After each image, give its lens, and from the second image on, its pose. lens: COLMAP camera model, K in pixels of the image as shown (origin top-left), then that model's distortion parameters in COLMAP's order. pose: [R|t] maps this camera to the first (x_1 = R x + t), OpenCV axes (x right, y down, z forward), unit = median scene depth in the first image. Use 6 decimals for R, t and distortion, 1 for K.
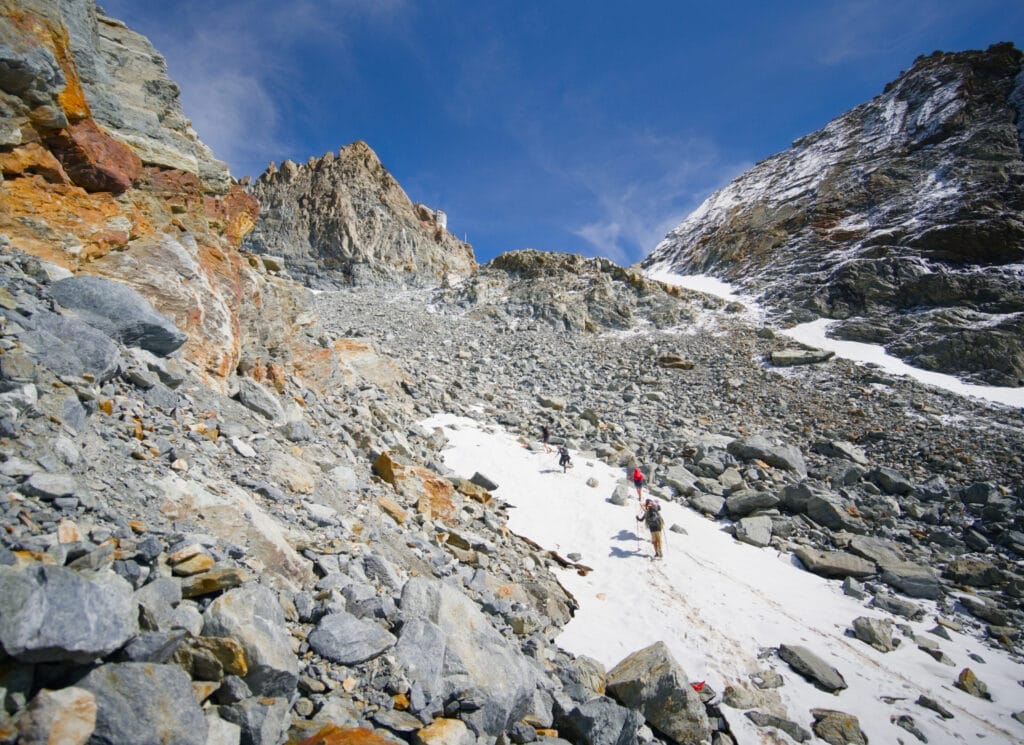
lens RADIAL K [[521.9, 0, 512.0], [0, 521.9, 372.5], [0, 0, 1]] dist [-0.000208, 0.000098]
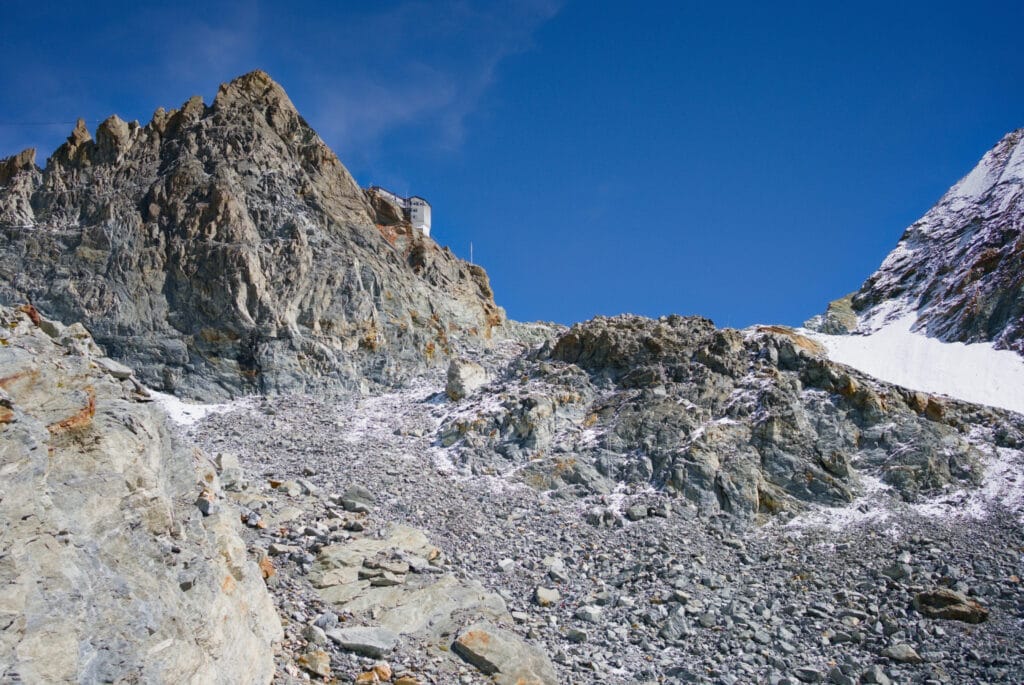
lens RADIAL K [[1194.9, 0, 512.0], [0, 1194.9, 342.5], [0, 0, 1]] dist [-0.082545, 0.440270]
pose [[0.998990, -0.025567, -0.036953, -0.037254], [0.019997, 0.989387, -0.143924, -0.057604], [0.040240, 0.143040, 0.988899, -0.119152]]
